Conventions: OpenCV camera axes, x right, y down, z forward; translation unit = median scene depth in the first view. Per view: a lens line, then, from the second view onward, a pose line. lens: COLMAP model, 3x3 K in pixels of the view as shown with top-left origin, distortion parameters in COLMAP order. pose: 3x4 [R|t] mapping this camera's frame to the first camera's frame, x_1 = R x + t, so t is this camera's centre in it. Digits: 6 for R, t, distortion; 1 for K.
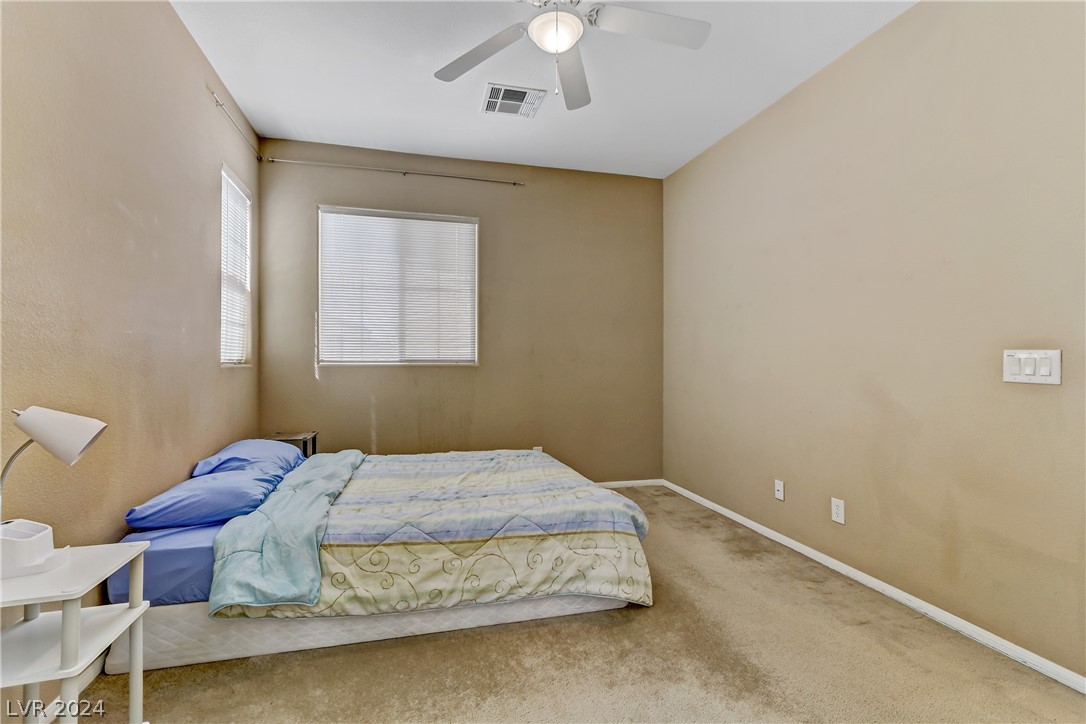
lens RADIAL K [[485.8, 0, 532.9], [0, 485.8, 361.0], [0, 0, 1]] dist [0.000430, 0.000098]
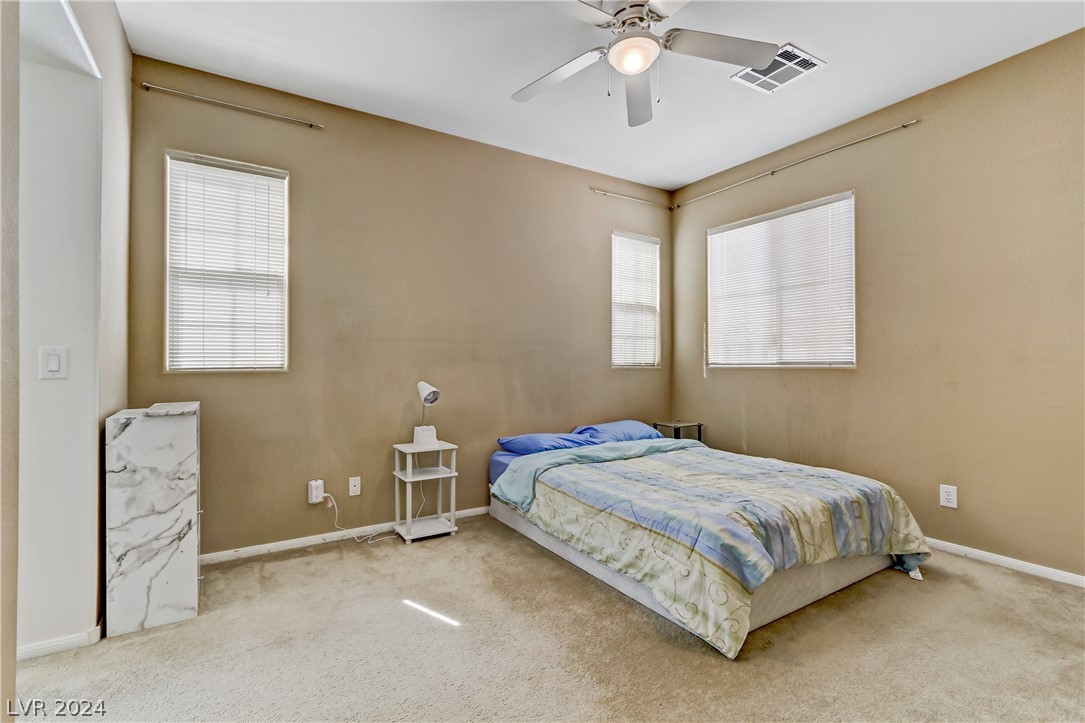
lens RADIAL K [[493.3, 0, 543.9], [0, 493.3, 357.9], [0, 0, 1]] dist [-0.001263, 0.000198]
pose [[0.308966, -0.016953, -0.950922, 0.981620], [0.004266, 0.999856, -0.016439, 0.006299], [0.951064, 0.001022, 0.308993, 0.454651]]
